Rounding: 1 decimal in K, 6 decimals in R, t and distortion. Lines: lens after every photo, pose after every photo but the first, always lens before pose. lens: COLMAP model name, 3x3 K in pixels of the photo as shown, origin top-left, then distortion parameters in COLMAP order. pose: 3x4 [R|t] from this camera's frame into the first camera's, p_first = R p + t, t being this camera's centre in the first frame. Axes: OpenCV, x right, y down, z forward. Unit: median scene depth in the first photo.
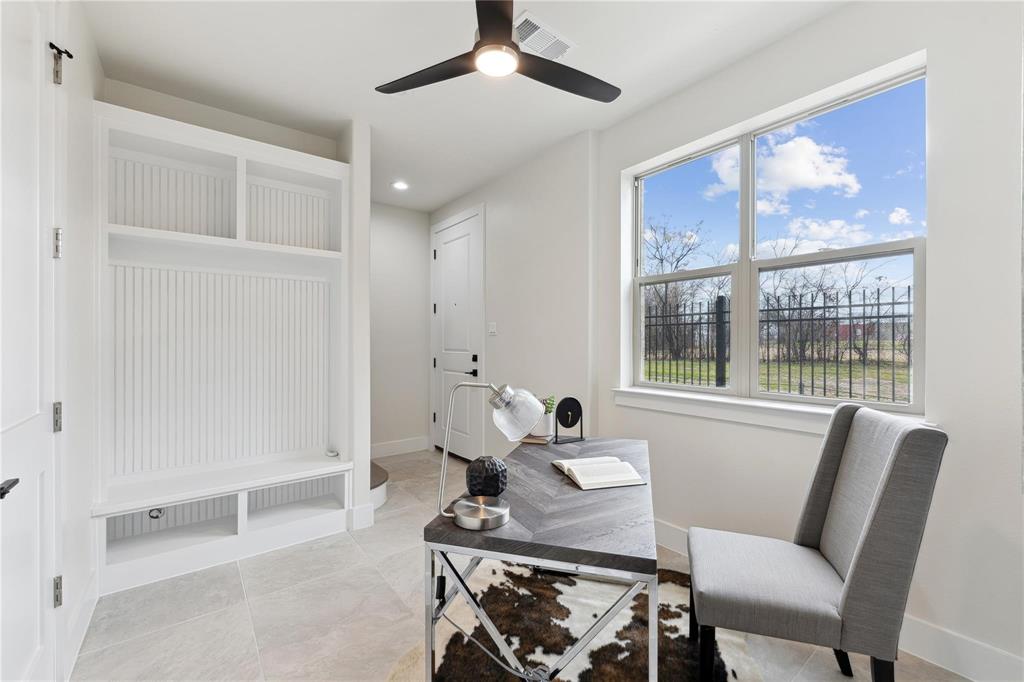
lens RADIAL K [[416.9, 0, 513.1], [0, 416.9, 345.2], [0, 0, 1]] dist [-0.000745, 0.000101]
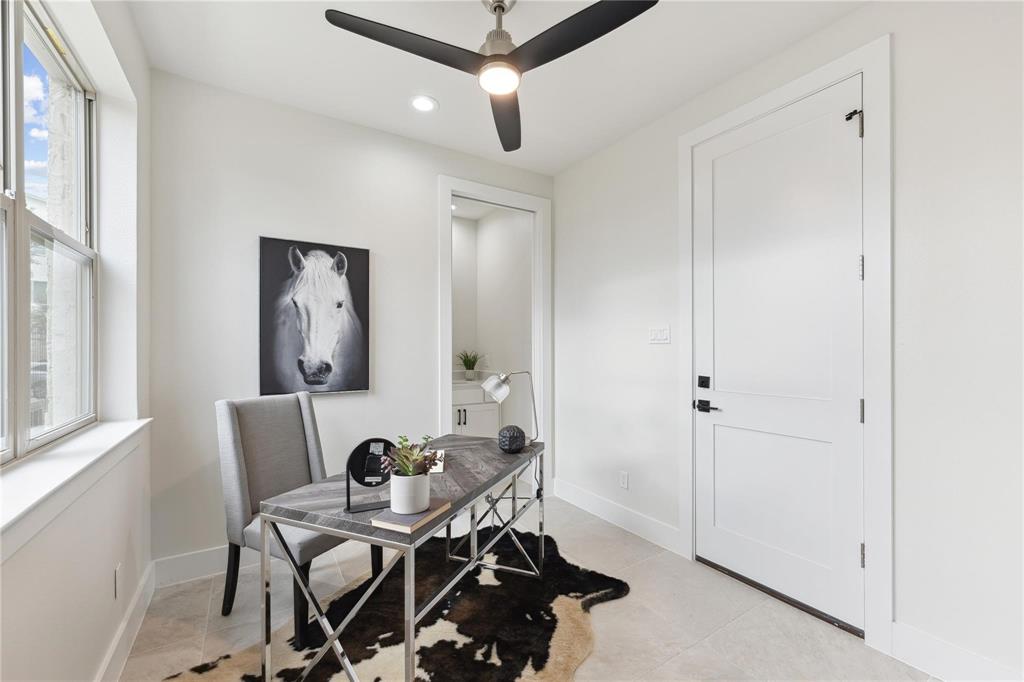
lens RADIAL K [[416.9, 0, 513.1], [0, 416.9, 345.2], [0, 0, 1]] dist [-0.000745, 0.000101]
pose [[-0.995276, 0.002320, 0.097060, -0.168015], [0.002158, 0.999996, -0.001782, -0.019723], [-0.097063, -0.001564, -0.995277, 1.936692]]
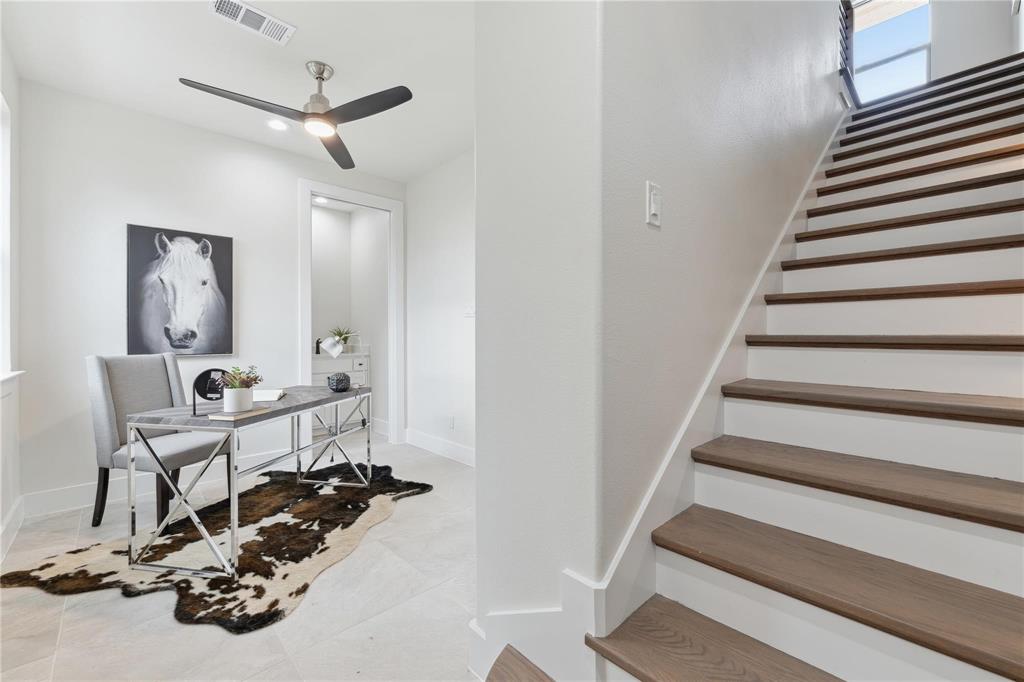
lens RADIAL K [[415.8, 0, 512.9], [0, 415.8, 331.5], [0, 0, 1]] dist [0.000594, -0.000106]
pose [[-0.994702, 0.002146, -0.102783, -0.548511], [0.002238, 0.999997, -0.000776, 0.047366], [0.102781, -0.001002, -0.994704, 2.439608]]
